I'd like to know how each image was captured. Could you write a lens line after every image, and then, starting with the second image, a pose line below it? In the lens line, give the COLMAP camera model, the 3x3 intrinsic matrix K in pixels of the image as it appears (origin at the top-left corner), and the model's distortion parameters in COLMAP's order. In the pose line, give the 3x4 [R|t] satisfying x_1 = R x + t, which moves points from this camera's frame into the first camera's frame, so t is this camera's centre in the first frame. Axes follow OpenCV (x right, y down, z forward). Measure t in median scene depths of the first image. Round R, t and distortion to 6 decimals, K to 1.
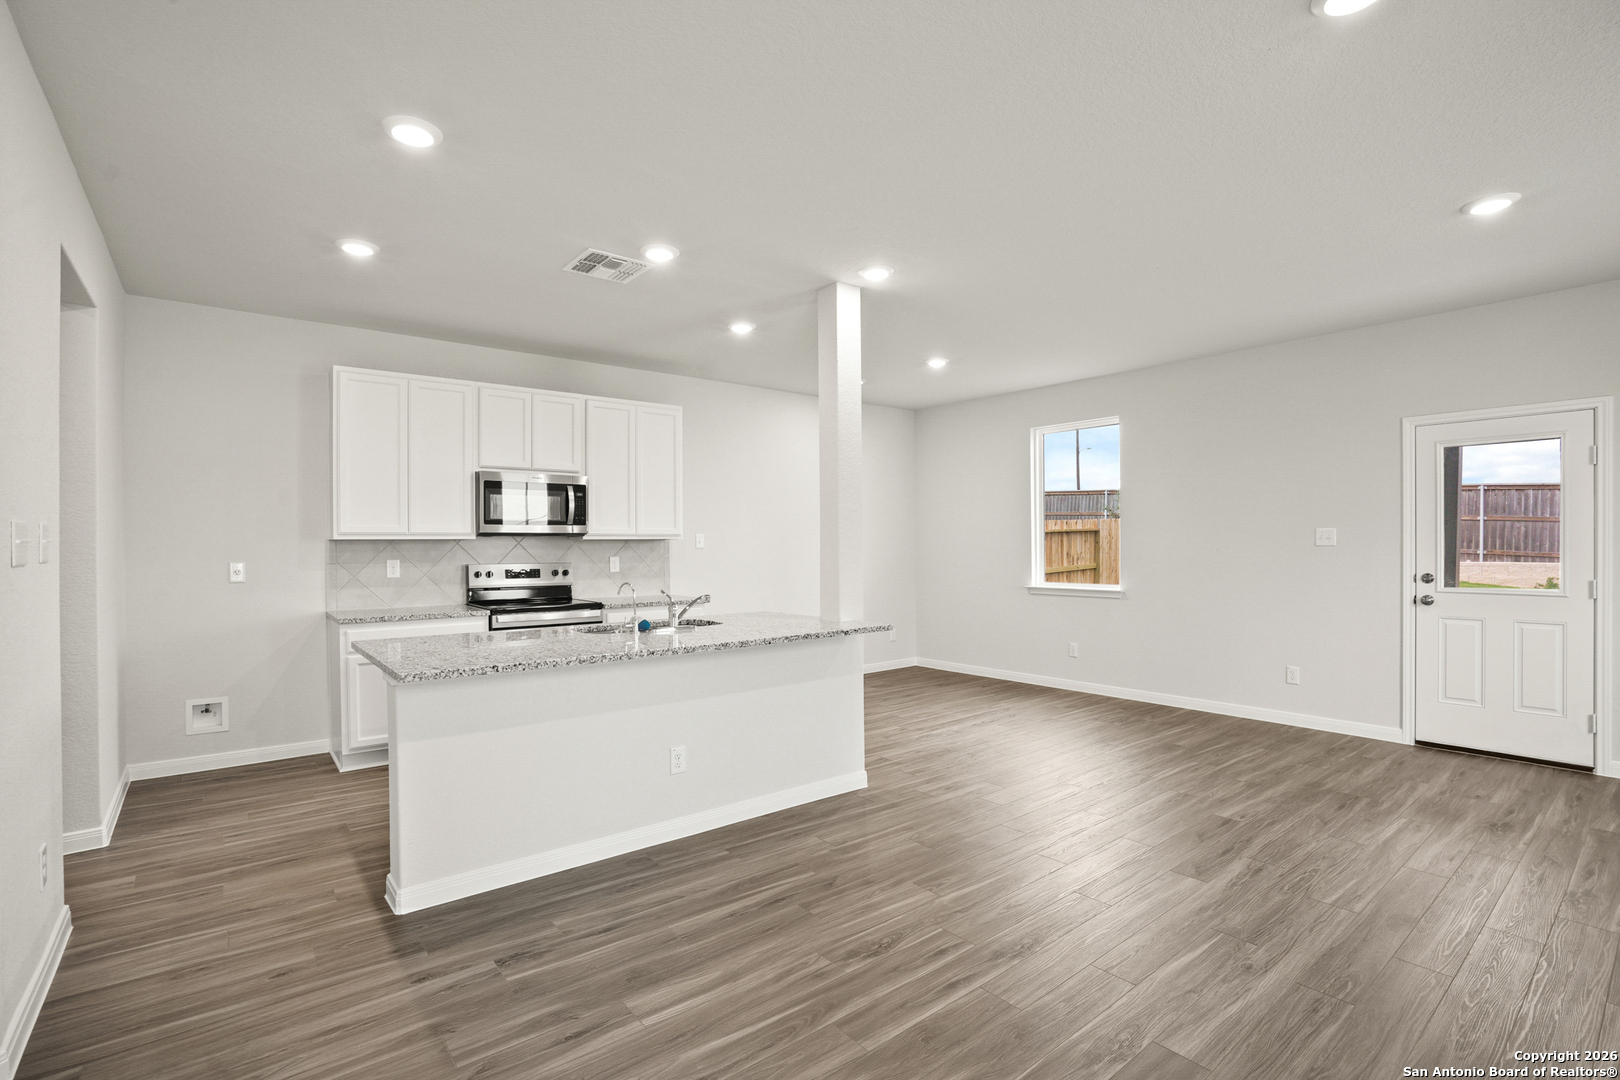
lens RADIAL K [[749.4, 0, 817.4], [0, 749.4, 537.2], [0, 0, 1]] dist [-0.003773, 0.002185]
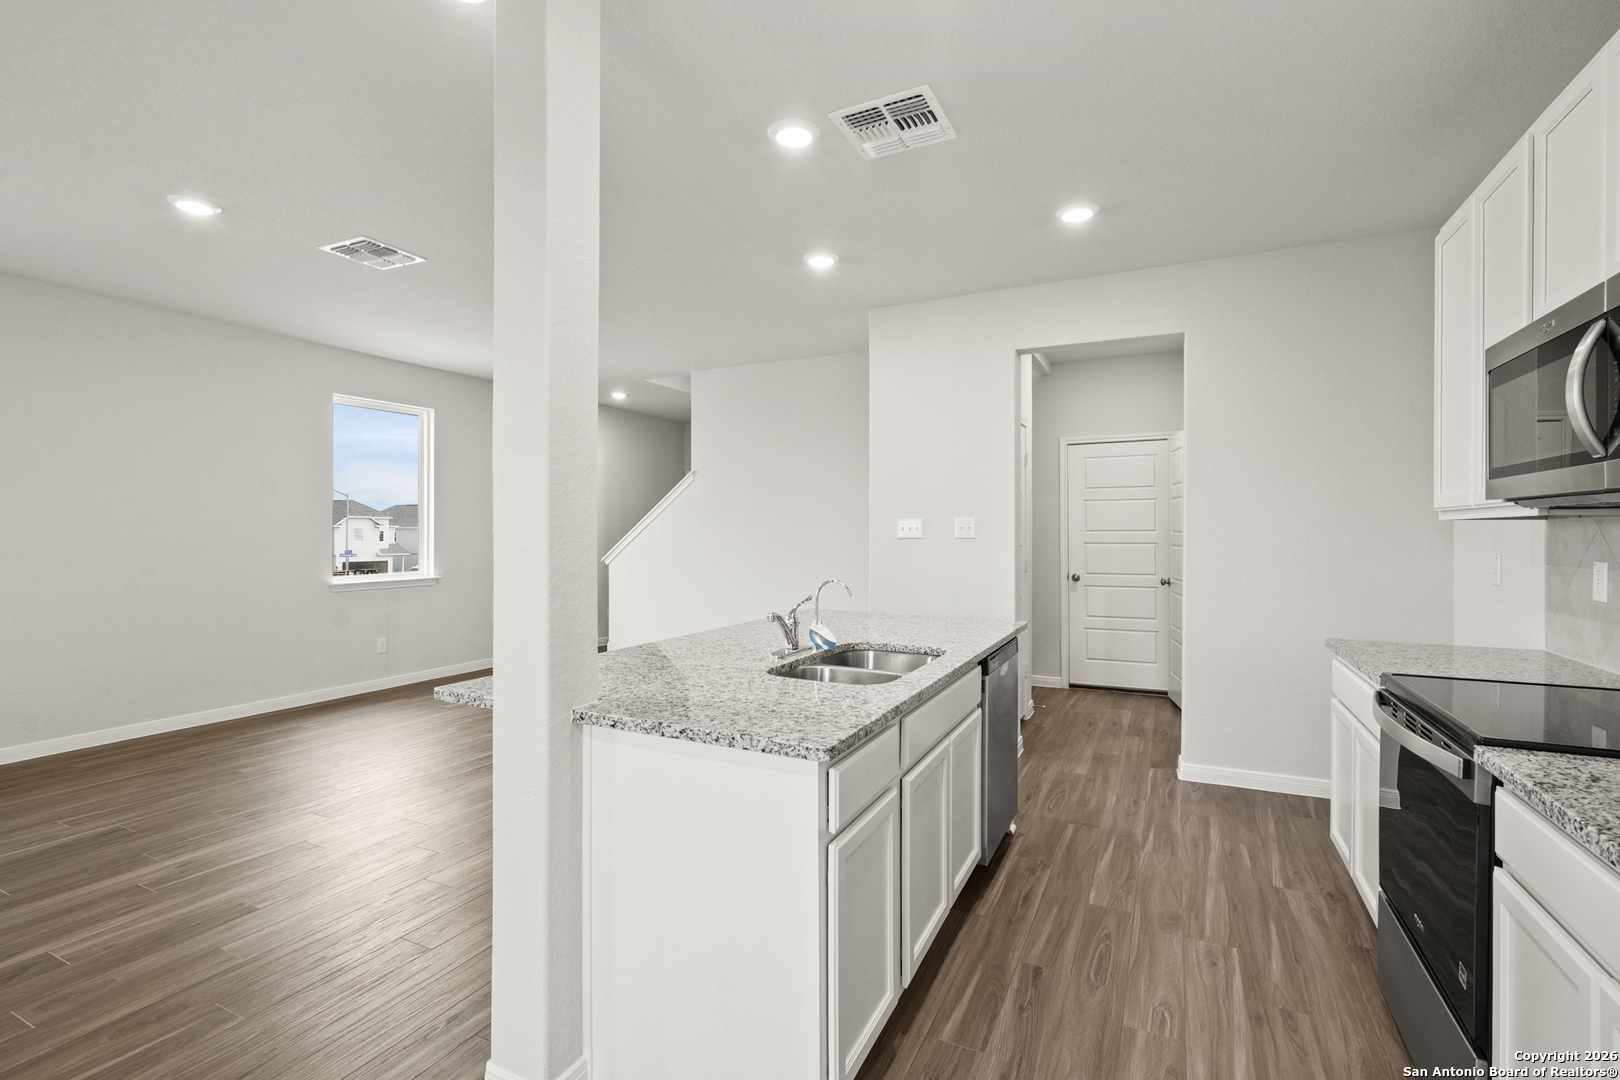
lens RADIAL K [[749.4, 0, 817.4], [0, 749.4, 537.2], [0, 0, 1]] dist [-0.003773, 0.002185]
pose [[-0.905020, 0.008511, -0.425284, 0.059234], [0.006917, 0.999962, 0.005293, 0.006199], [0.425313, 0.001849, -0.905045, 1.168540]]
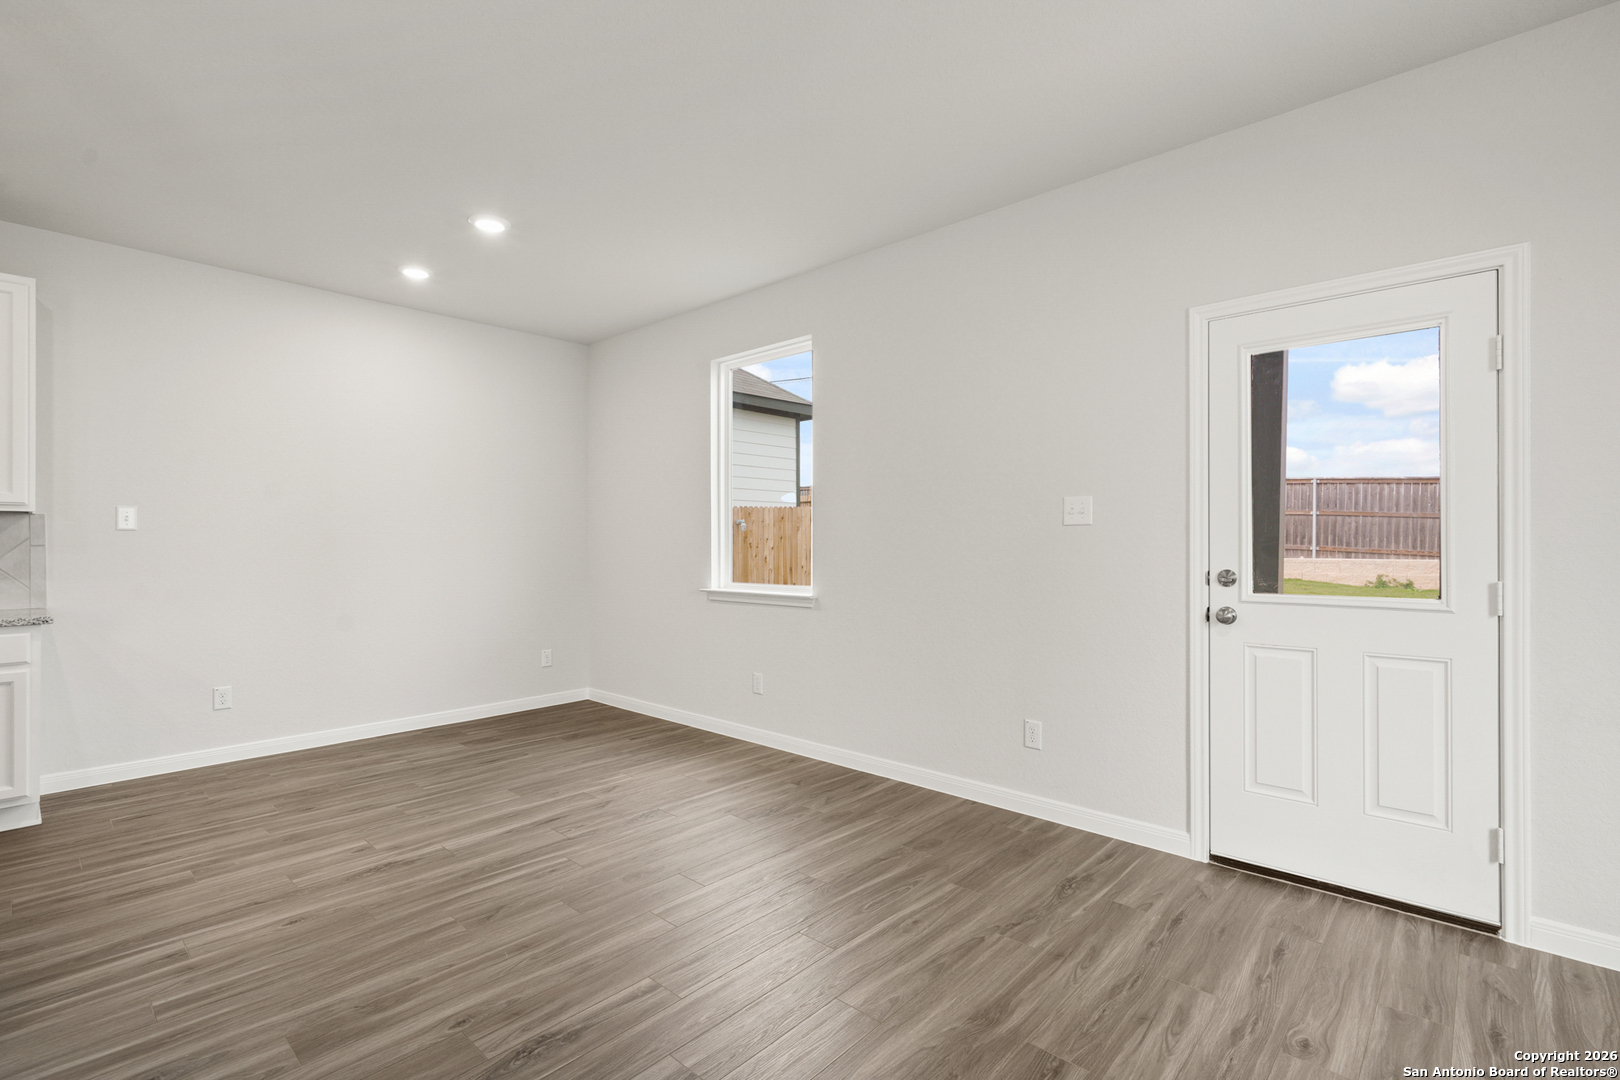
lens RADIAL K [[748.8, 0, 787.6], [0, 748.8, 526.9], [0, 0, 1]] dist [0.016891, -0.011477]
pose [[0.993374, 0.005345, 0.114805, 0.369688], [-0.004150, 0.999935, -0.010642, 0.020443], [-0.114855, 0.010095, 0.993331, 0.413589]]
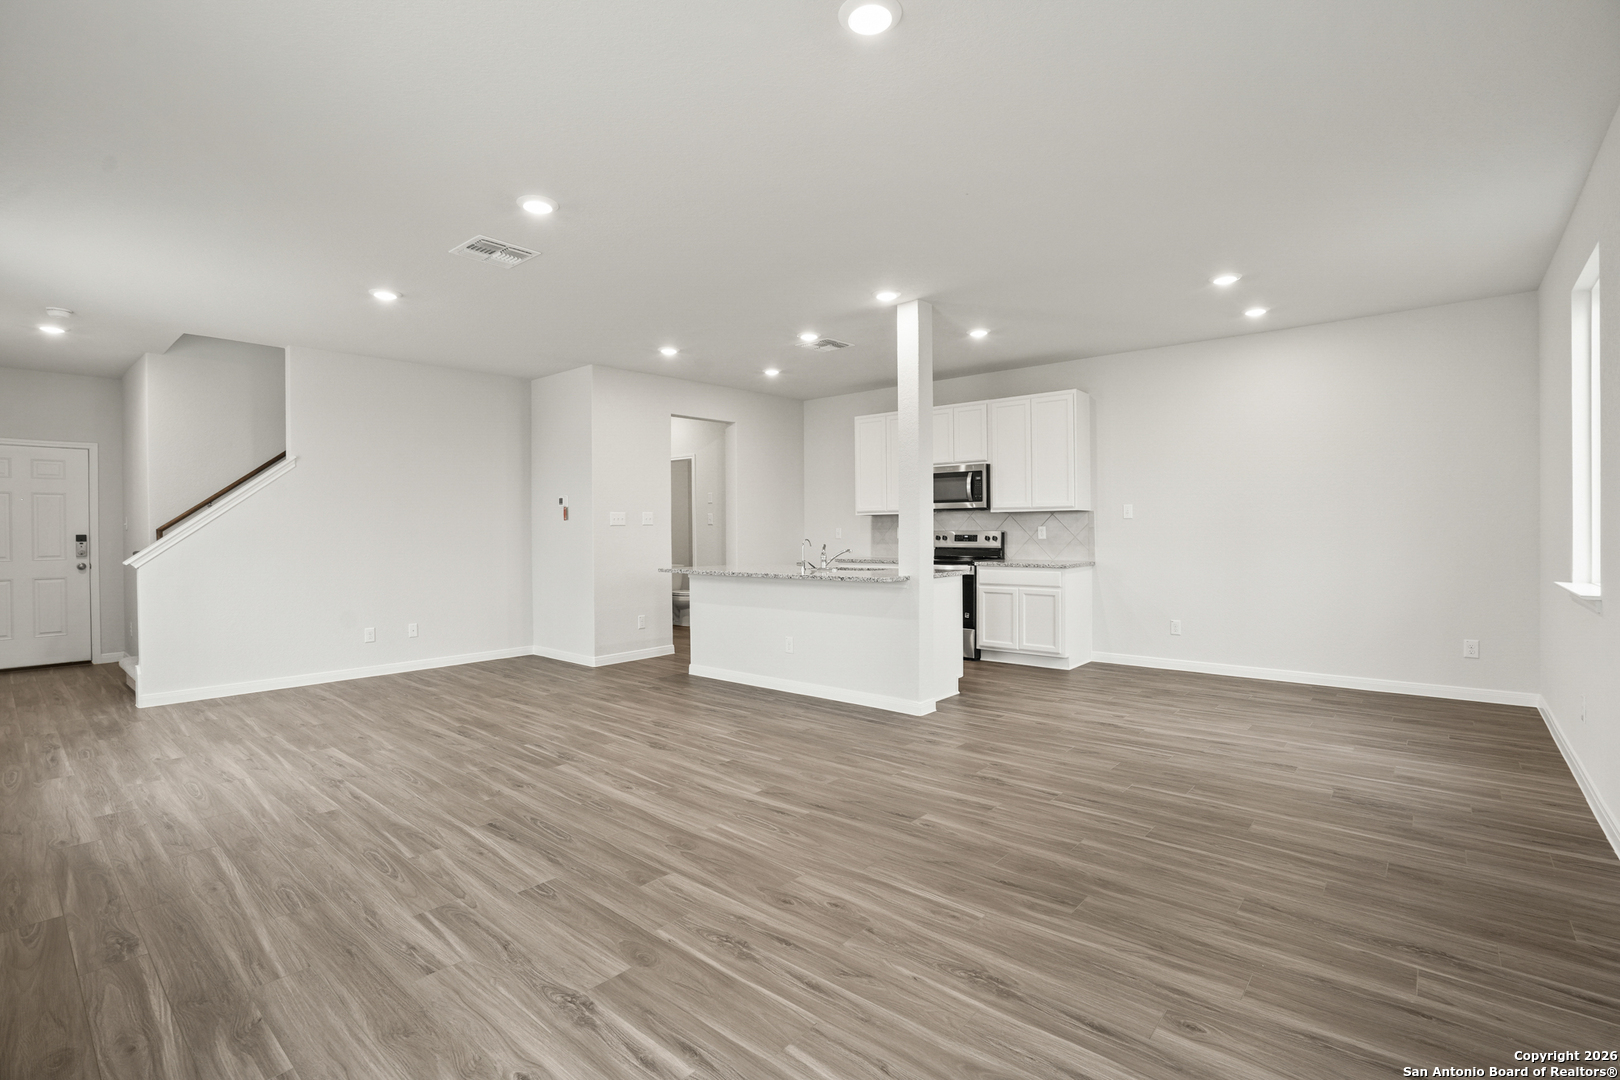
lens RADIAL K [[749.4, 0, 817.4], [0, 749.4, 537.2], [0, 0, 1]] dist [-0.003773, 0.002185]
pose [[0.162703, 0.014298, -0.986572, 0.957700], [0.020017, 0.999641, 0.017788, 0.017181], [0.986472, -0.022642, 0.162358, 0.510475]]
